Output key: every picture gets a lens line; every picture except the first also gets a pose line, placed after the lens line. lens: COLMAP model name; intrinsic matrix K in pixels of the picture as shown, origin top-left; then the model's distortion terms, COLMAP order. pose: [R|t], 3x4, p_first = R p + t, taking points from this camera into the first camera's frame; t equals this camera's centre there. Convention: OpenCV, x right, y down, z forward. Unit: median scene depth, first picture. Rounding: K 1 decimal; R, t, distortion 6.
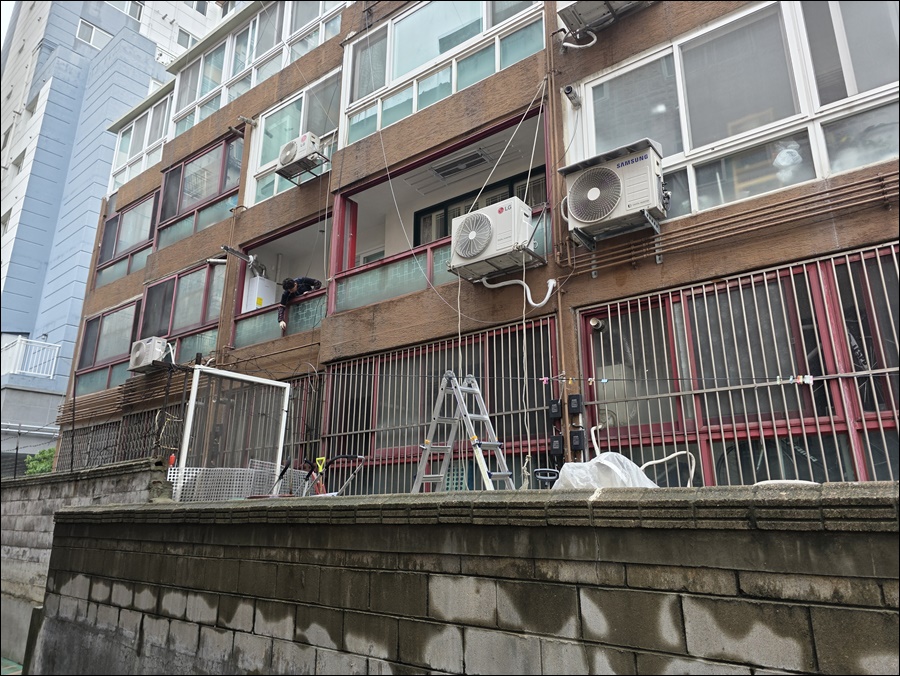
lens RADIAL K [[603.7, 0, 473.0], [0, 603.7, 336.0], [0, 0, 1]] dist [0.080610, -0.075878]
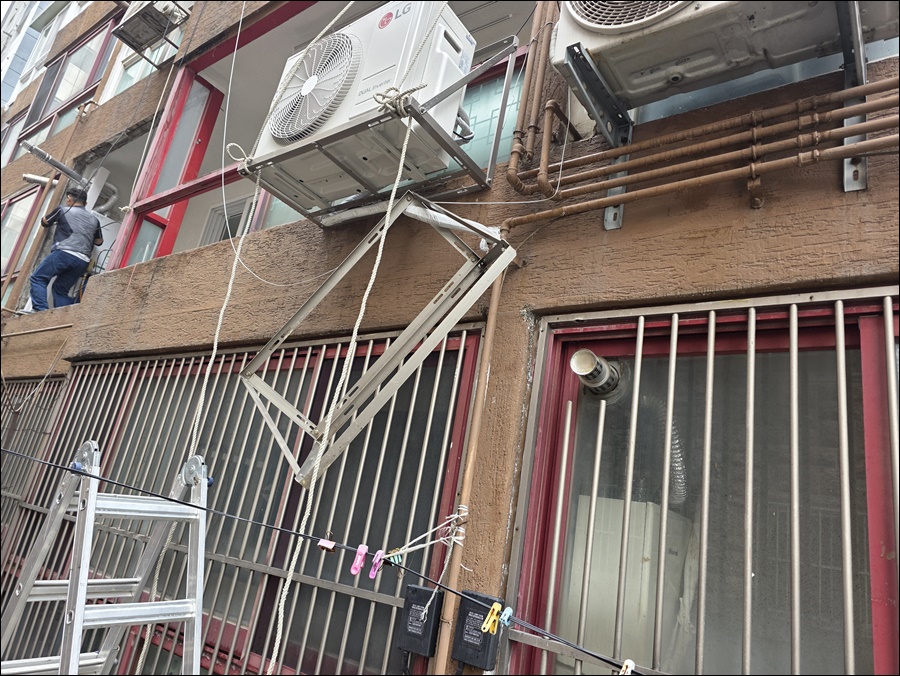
lens RADIAL K [[606.8, 0, 454.5], [0, 606.8, 339.2], [0, 0, 1]] dist [0.077858, -0.070704]
pose [[0.985355, 0.158327, -0.063308, 0.120160], [-0.160158, 0.986776, -0.024938, -0.013442], [0.058523, 0.034712, 0.997682, 0.544843]]
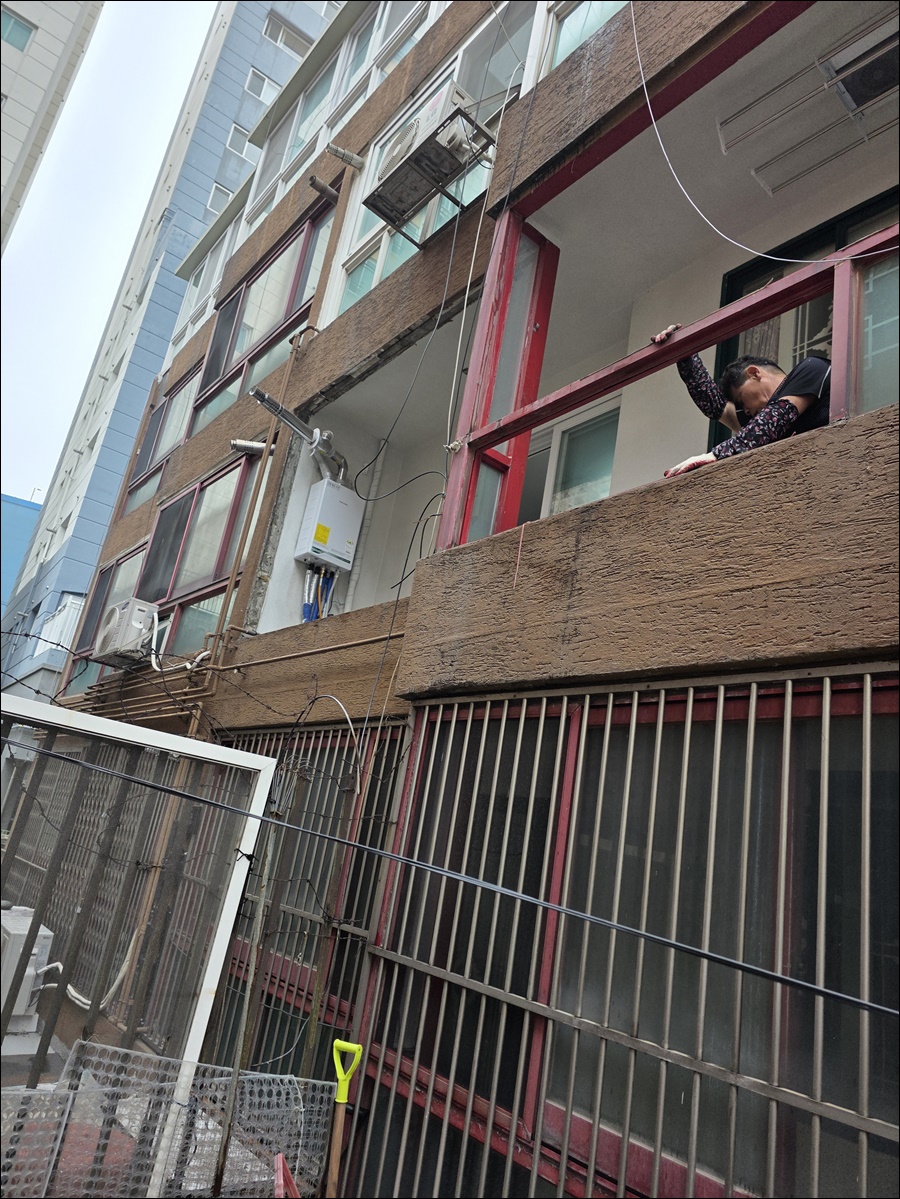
lens RADIAL K [[808.4, 0, 440.0], [0, 808.4, 604.7], [0, 0, 1]] dist [0.077858, -0.070704]
pose [[0.946171, 0.074363, -0.315010, -0.111816], [-0.089986, 0.995317, -0.035321, 0.011494], [0.310908, 0.061766, 0.948431, 0.669921]]
